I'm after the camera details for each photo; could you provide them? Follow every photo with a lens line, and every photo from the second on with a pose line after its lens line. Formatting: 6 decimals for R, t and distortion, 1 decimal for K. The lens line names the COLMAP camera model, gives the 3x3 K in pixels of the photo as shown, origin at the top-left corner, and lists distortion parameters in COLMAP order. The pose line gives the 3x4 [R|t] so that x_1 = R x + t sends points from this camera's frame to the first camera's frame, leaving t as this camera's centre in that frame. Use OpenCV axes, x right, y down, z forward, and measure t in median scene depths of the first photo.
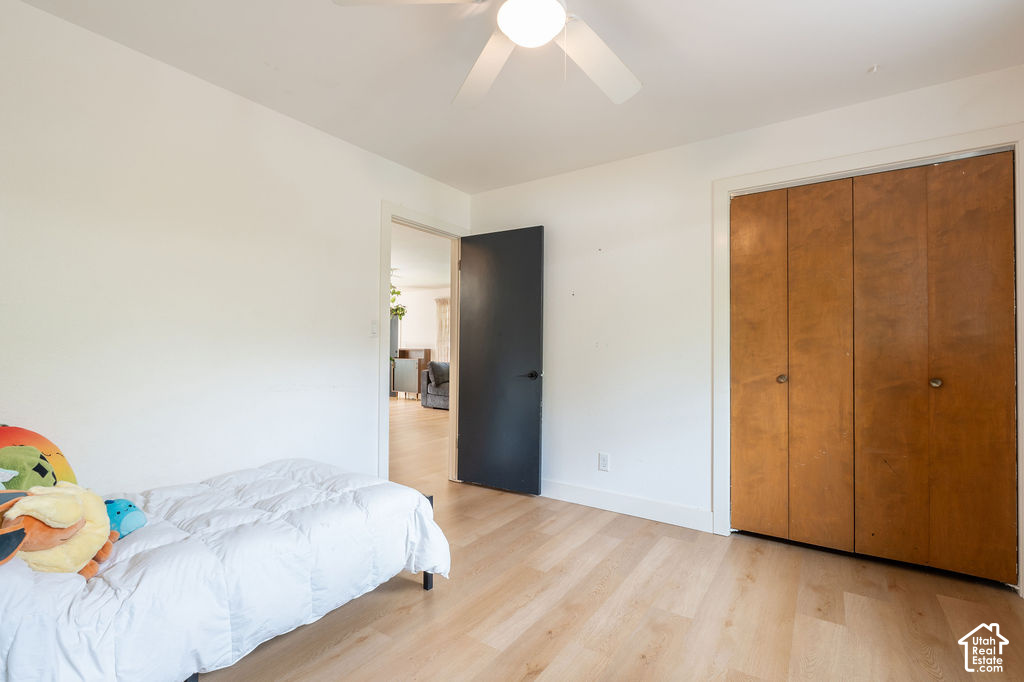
lens RADIAL K [[457.9, 0, 512.0], [0, 457.9, 341.0], [0, 0, 1]] dist [-0.001176, -0.000282]
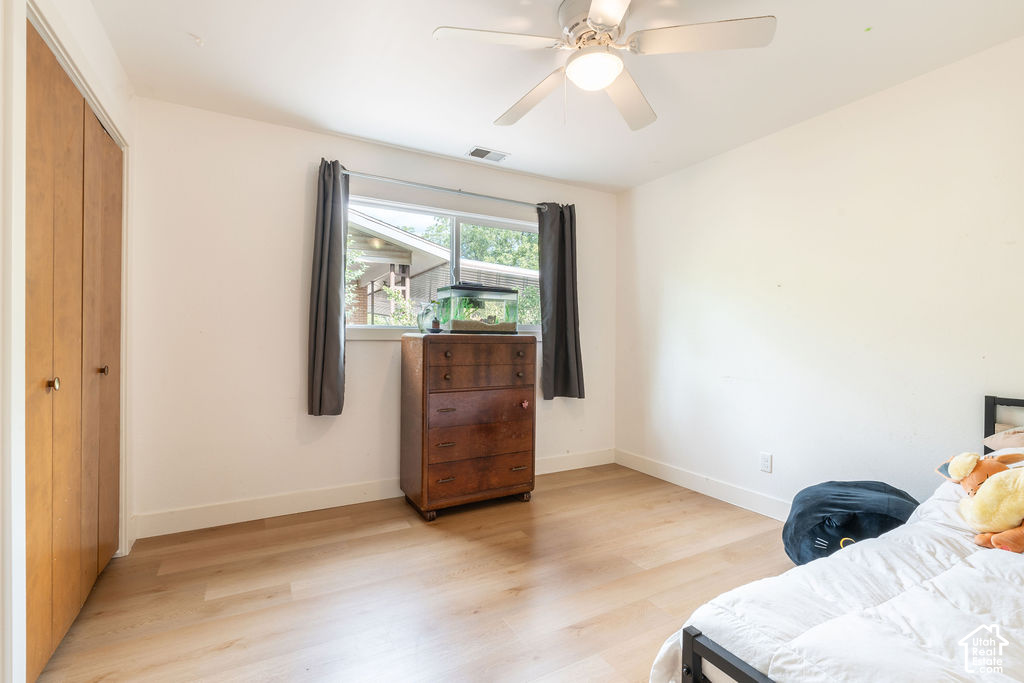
lens RADIAL K [[457.9, 0, 512.0], [0, 457.9, 341.5], [0, 0, 1]] dist [-0.001176, -0.000282]
pose [[-0.892361, -0.014024, 0.451104, -0.232038], [-0.022126, 0.999675, -0.012690, 0.026849], [-0.450780, -0.021306, -0.892381, 1.570746]]
